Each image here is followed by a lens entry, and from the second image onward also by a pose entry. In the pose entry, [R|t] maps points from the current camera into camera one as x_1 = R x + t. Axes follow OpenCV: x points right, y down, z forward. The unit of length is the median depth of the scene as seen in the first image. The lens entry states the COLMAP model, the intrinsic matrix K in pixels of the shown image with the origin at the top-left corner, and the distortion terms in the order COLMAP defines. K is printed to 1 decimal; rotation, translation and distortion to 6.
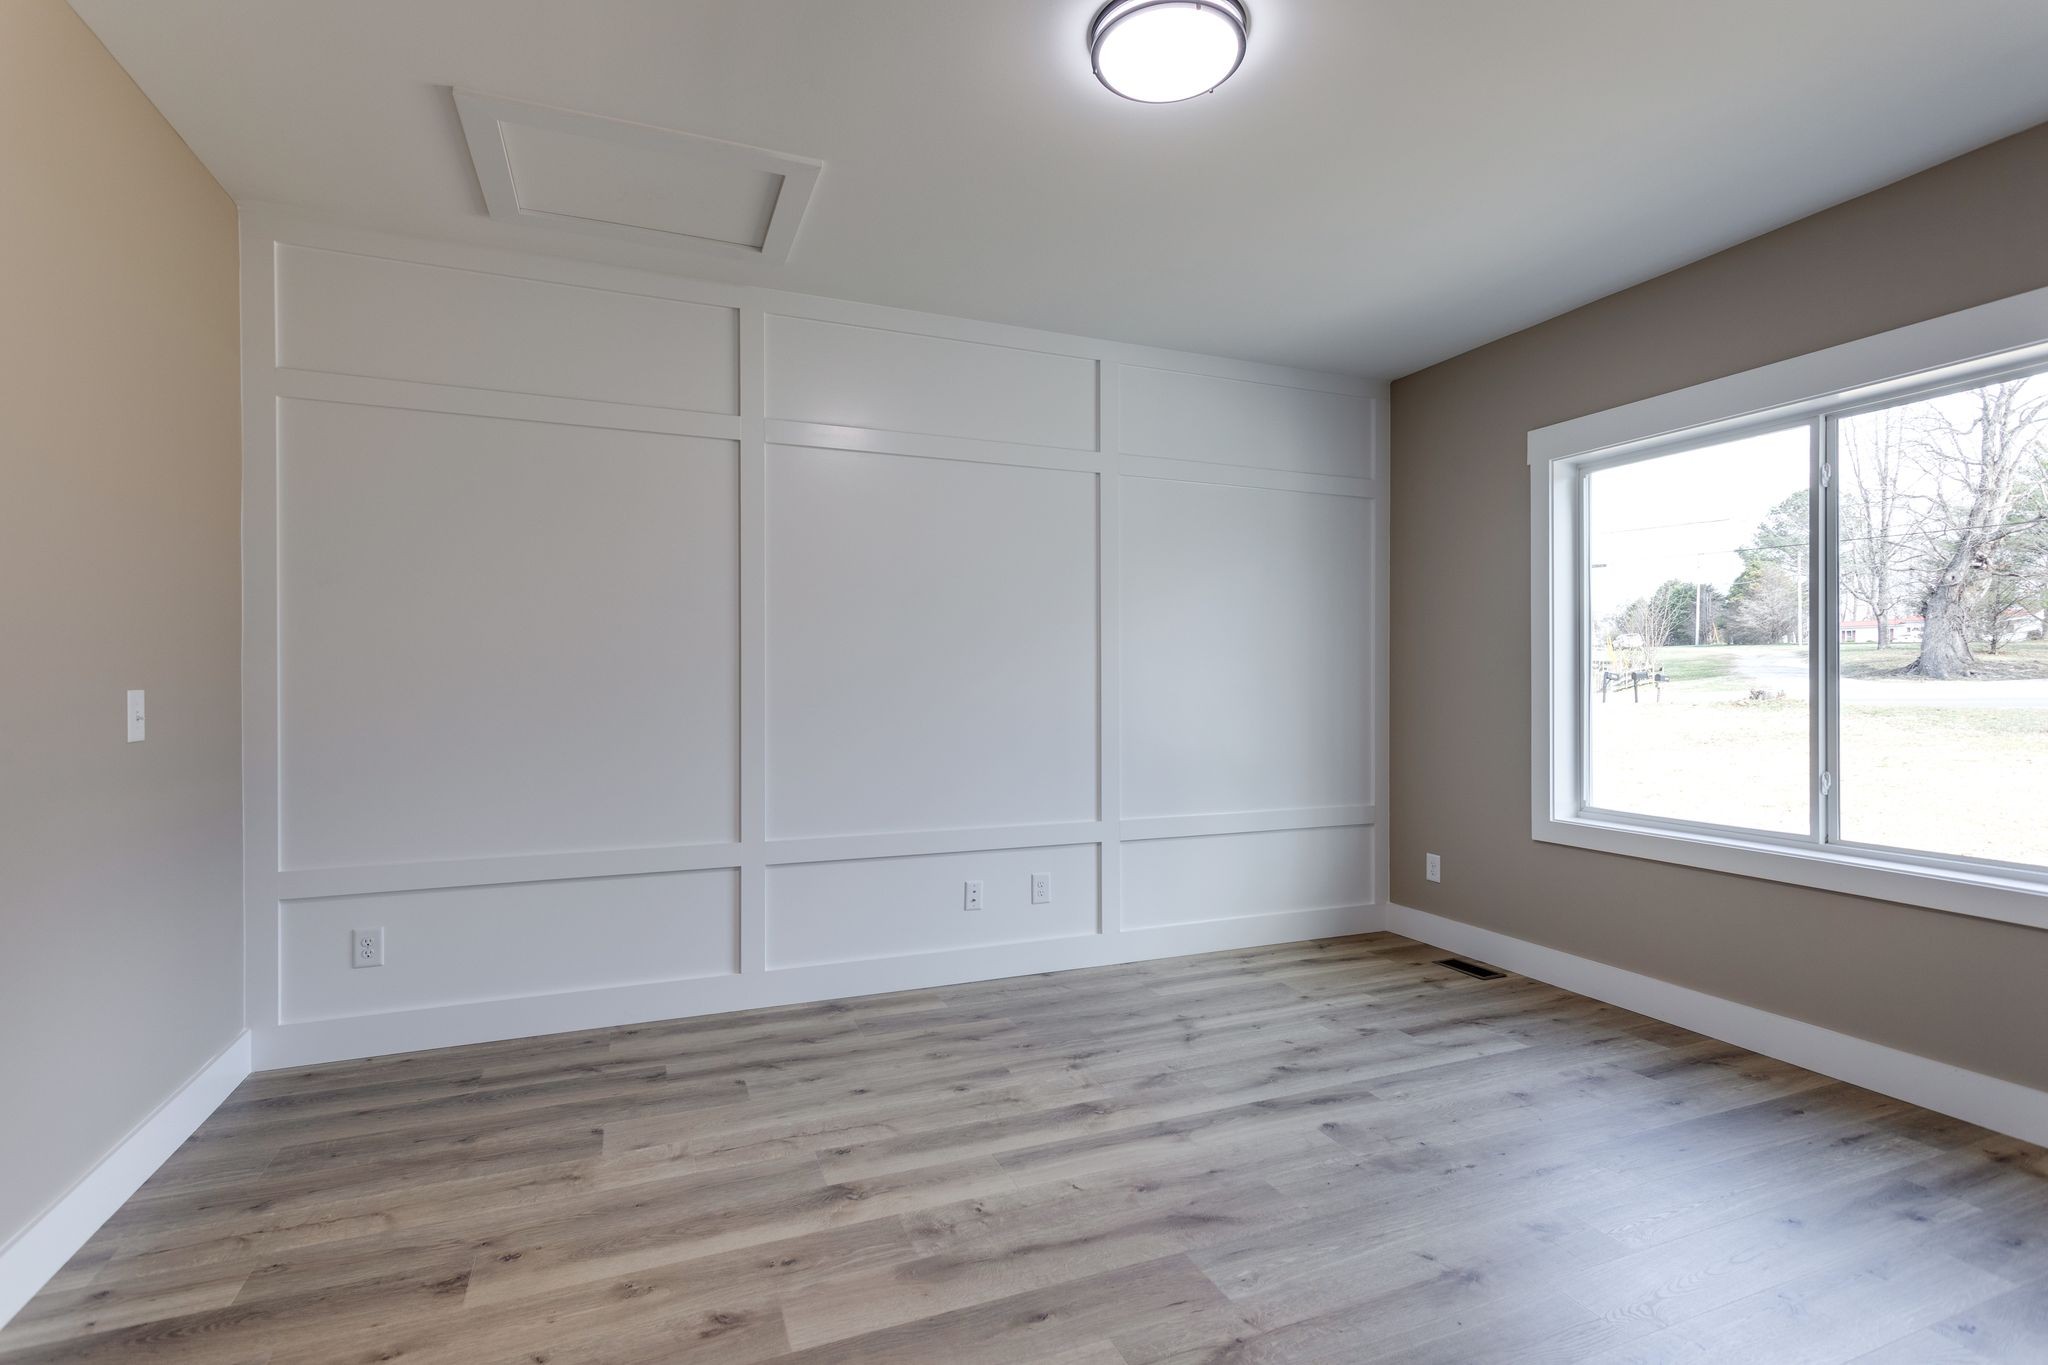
lens RADIAL K [[965.1, 0, 1024.0], [0, 965.1, 682.5], [0, 0, 1]] dist [0.002446, 0.002237]
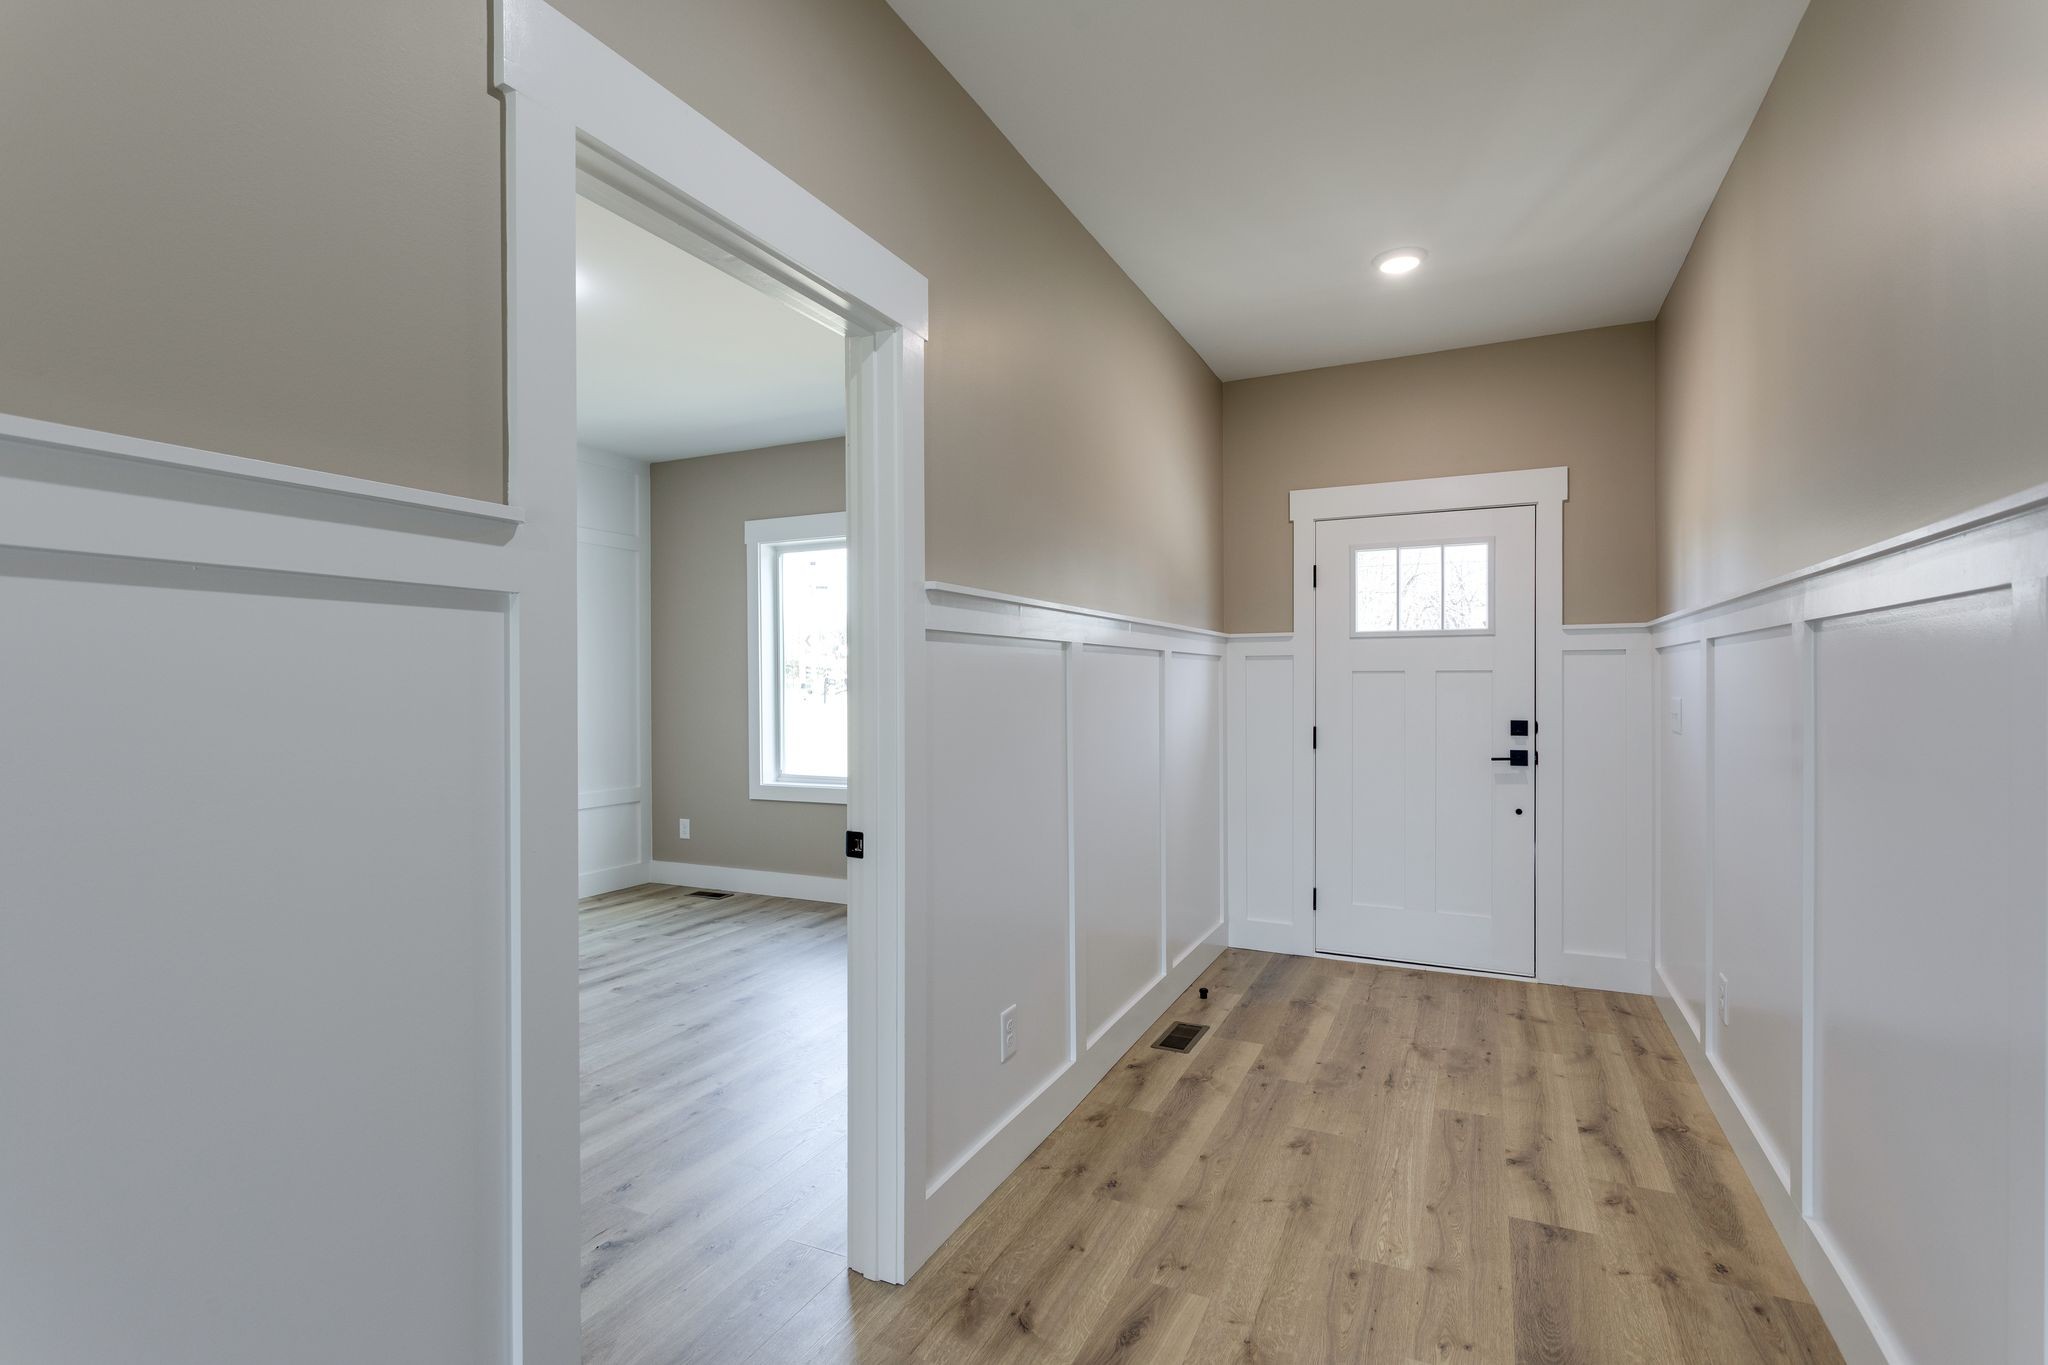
lens RADIAL K [[965.1, 0, 1024.0], [0, 965.1, 682.5], [0, 0, 1]] dist [0.002446, 0.002237]
pose [[0.740195, -0.004658, 0.672376, -0.183379], [0.008124, 0.999965, -0.002016, -0.010342], [-0.672343, 0.006954, 0.740207, -0.444792]]
